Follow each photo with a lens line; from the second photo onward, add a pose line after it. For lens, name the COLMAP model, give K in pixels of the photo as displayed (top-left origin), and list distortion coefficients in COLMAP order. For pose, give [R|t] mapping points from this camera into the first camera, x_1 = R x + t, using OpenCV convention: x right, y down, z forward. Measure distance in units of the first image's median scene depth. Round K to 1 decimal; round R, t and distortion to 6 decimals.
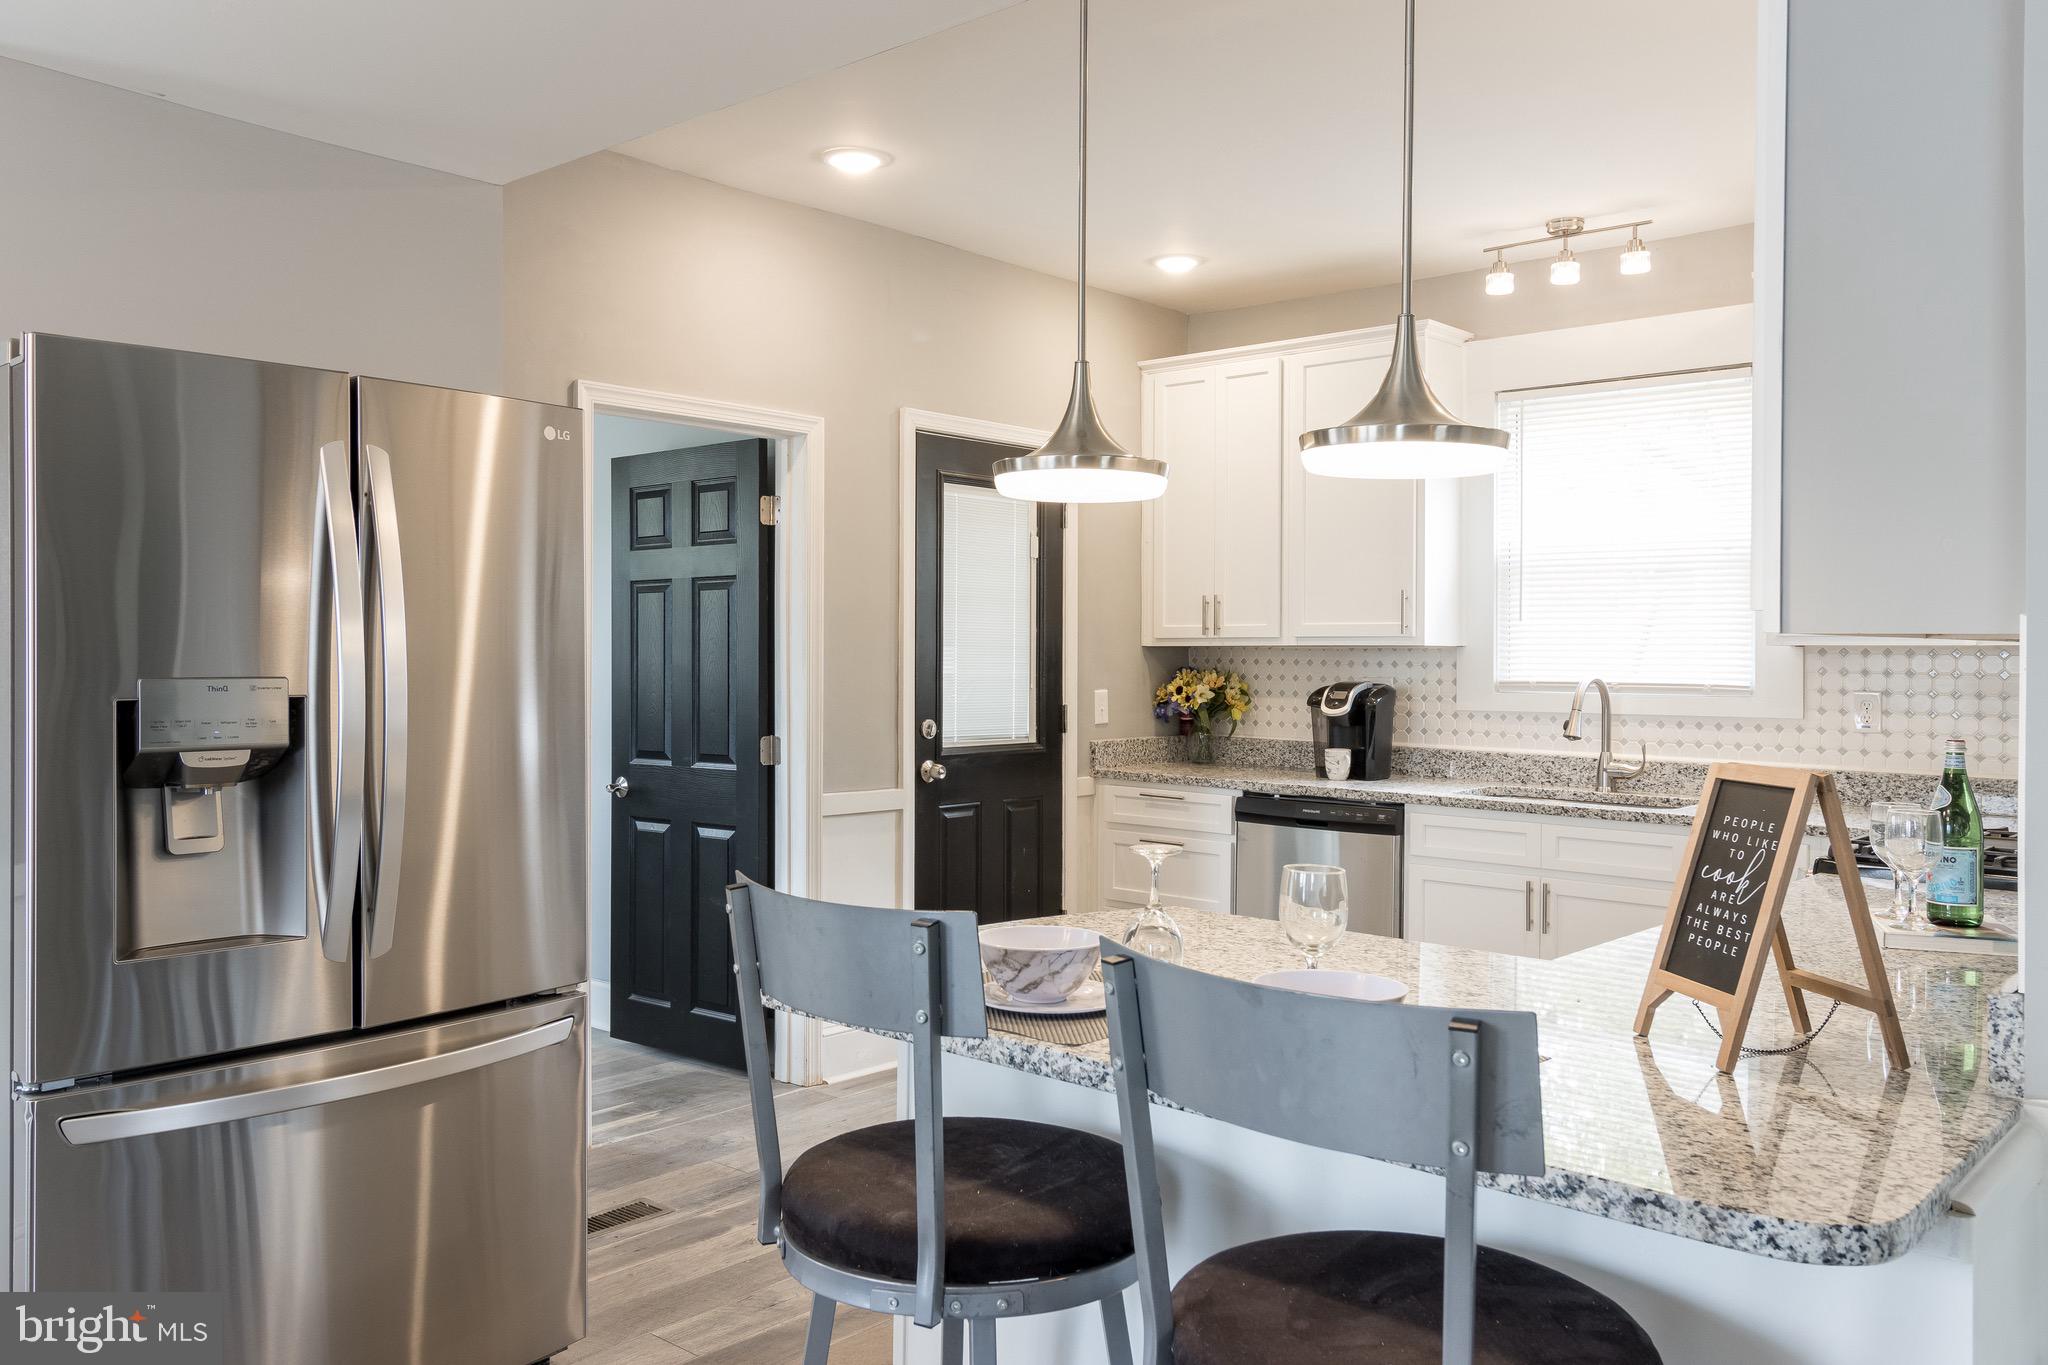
lens RADIAL K [[1581.2, 0, 1036.2], [0, 1581.2, 655.5], [0, 0, 1]] dist [-0.000976, 0.001801]
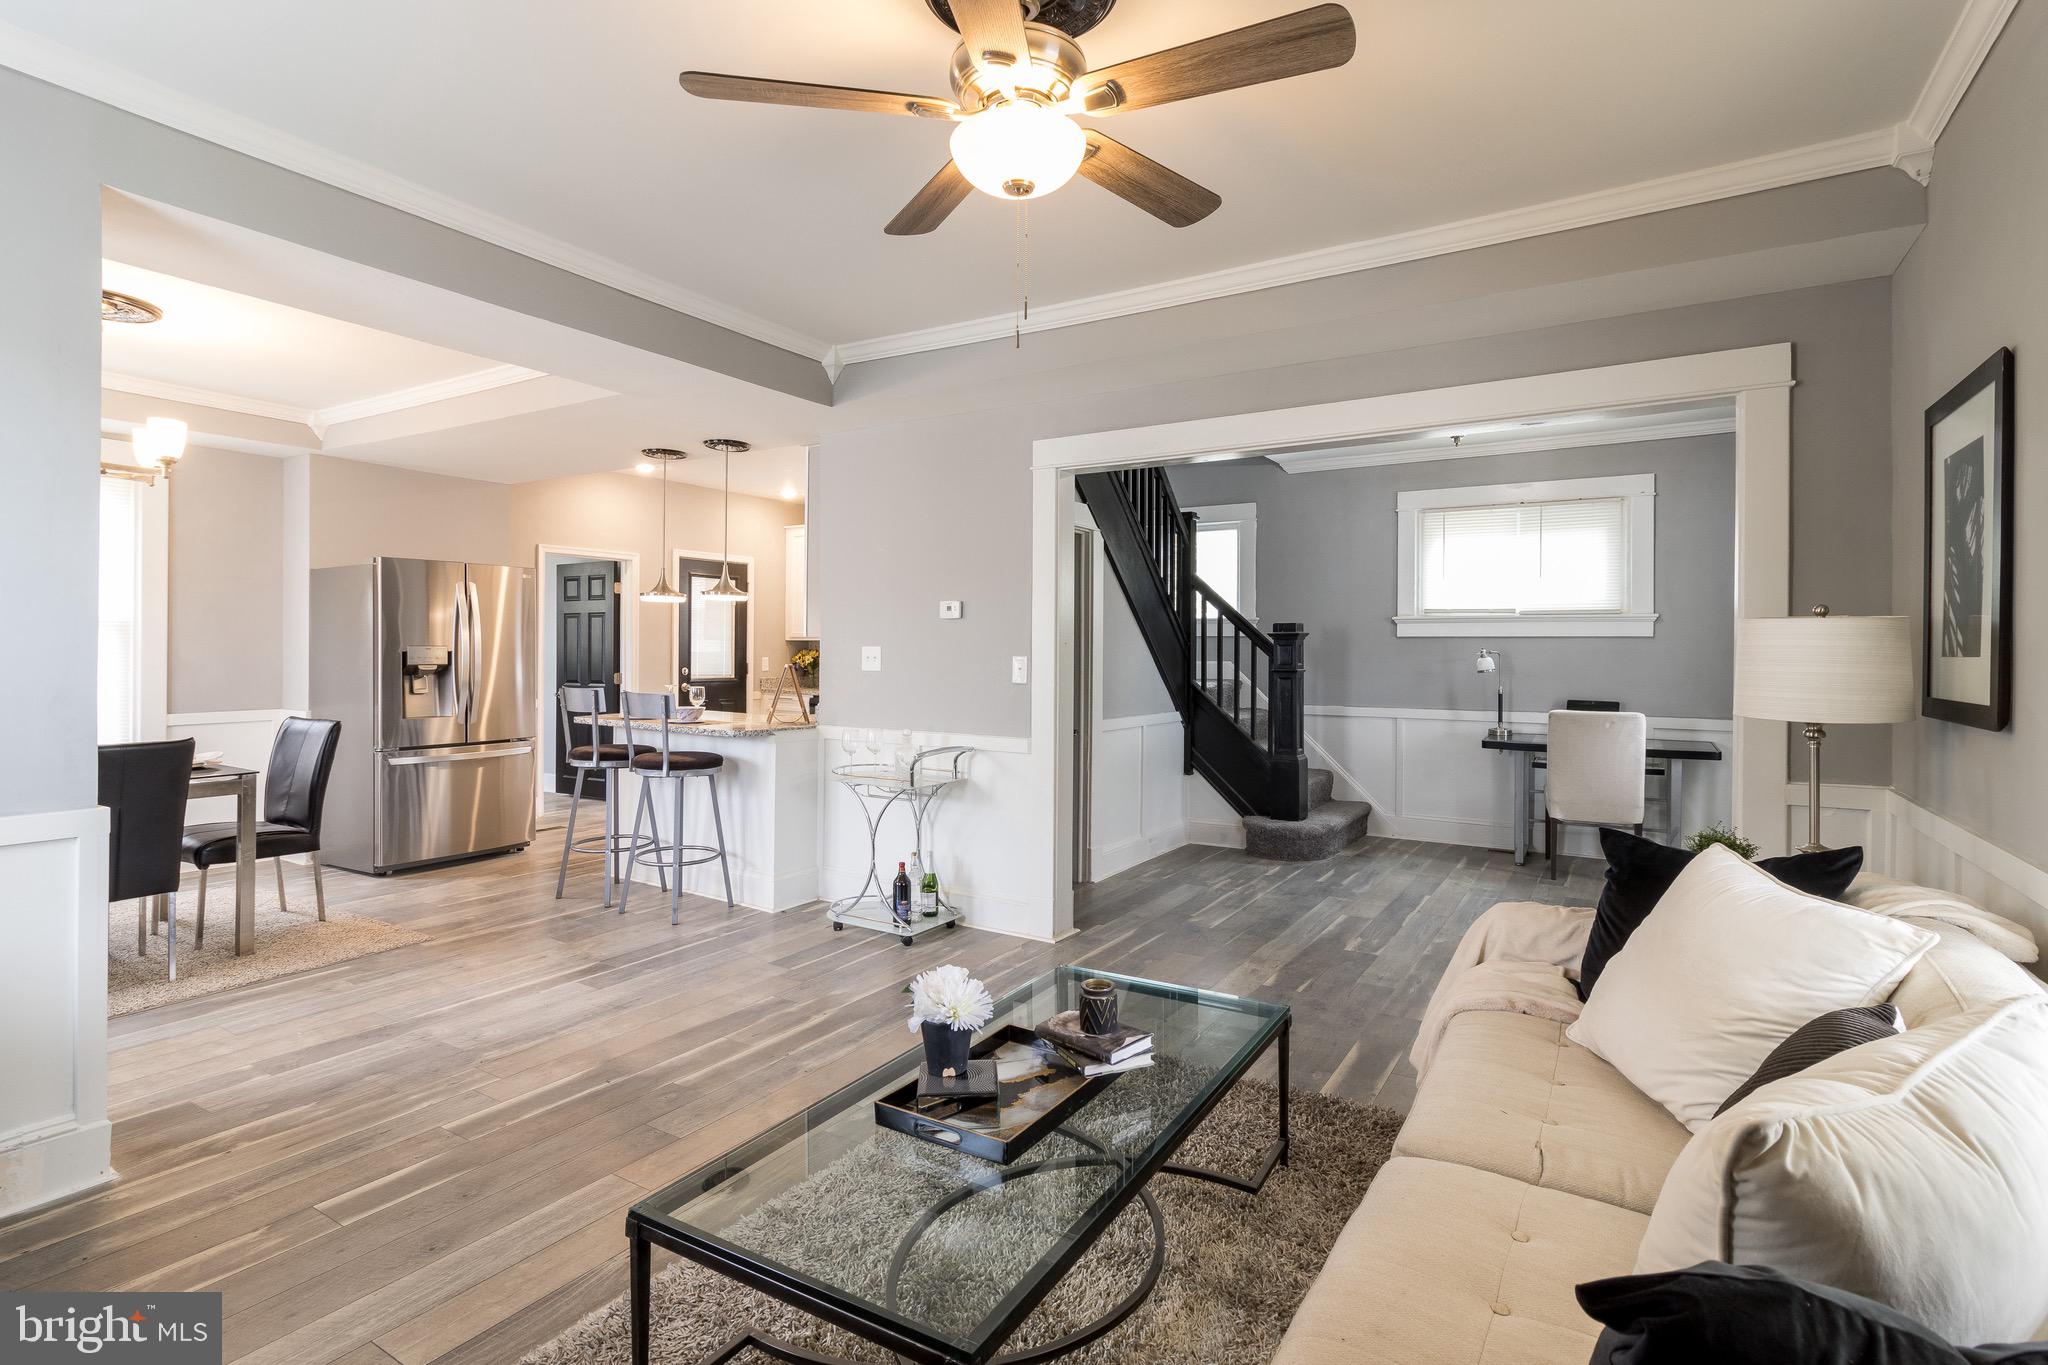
lens RADIAL K [[988.9, 0, 1041.4], [0, 988.9, 652.7], [0, 0, 1]] dist [-0.001401, 0.000694]
pose [[0.985977, 0.003116, 0.166851, 0.245158], [-0.003793, 0.999986, 0.003739, 0.007567], [-0.166837, -0.004319, 0.985975, -0.725247]]
